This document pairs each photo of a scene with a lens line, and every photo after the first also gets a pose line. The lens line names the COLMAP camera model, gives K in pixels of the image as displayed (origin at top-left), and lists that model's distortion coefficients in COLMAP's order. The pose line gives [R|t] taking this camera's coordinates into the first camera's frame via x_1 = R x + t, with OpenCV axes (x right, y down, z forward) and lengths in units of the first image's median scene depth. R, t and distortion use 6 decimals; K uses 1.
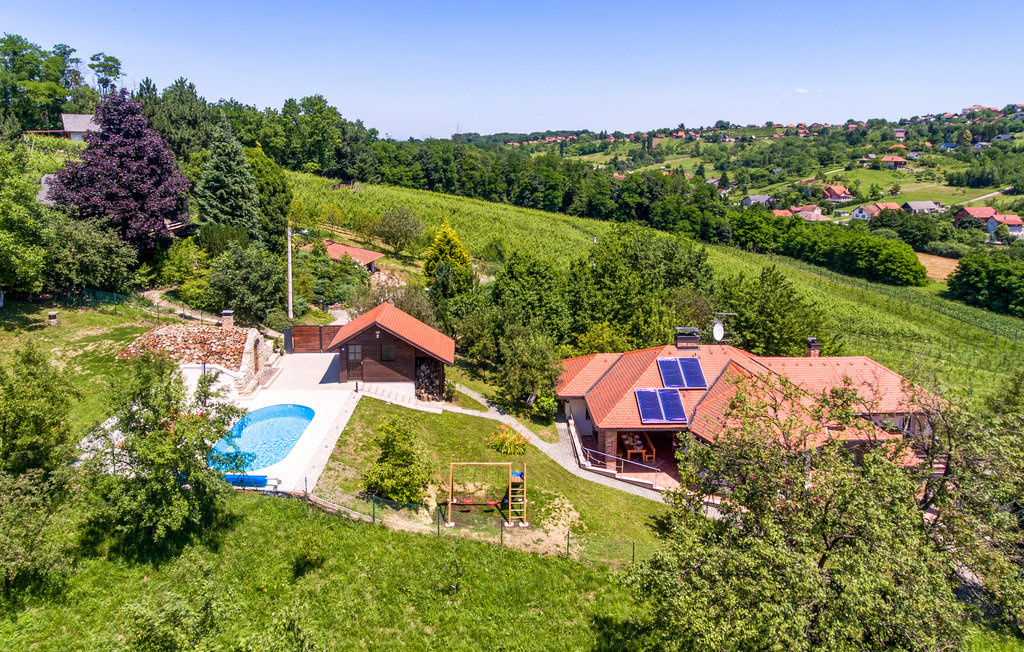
lens RADIAL K [[619.8, 0, 521.2], [0, 619.8, 322.4], [0, 0, 1]] dist [0.017621, 0.003004]
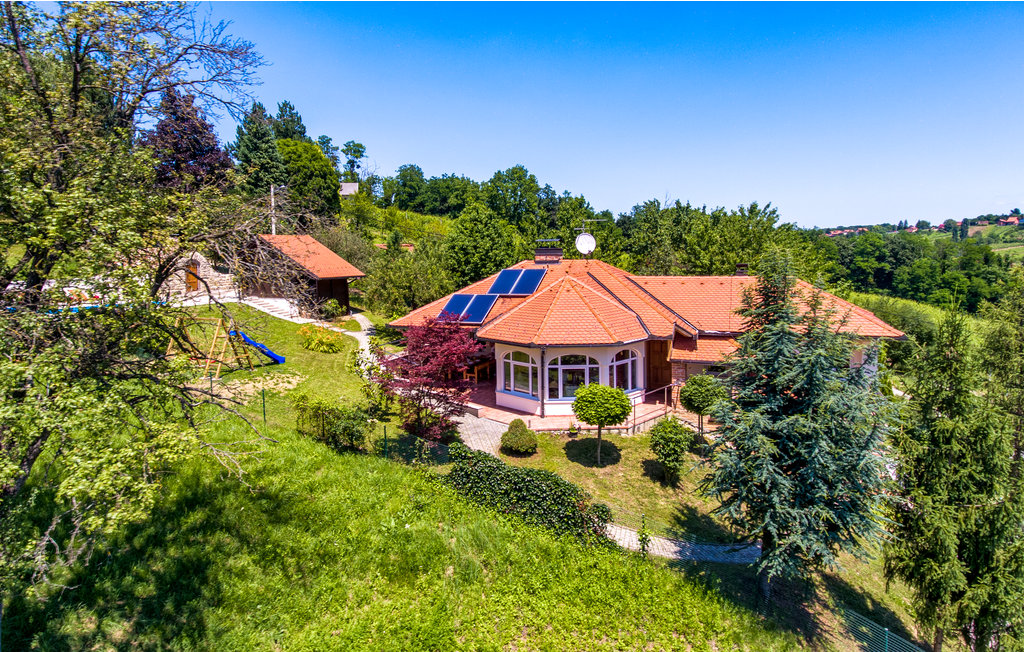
lens RADIAL K [[619.8, 0, 518.6], [0, 619.8, 319.6], [0, 0, 1]] dist [0.017621, 0.003004]
pose [[0.912068, 0.026628, -0.409173, 0.092291], [-0.089613, 0.986711, -0.135540, 0.037160], [0.400127, 0.160288, 0.902334, 0.041183]]
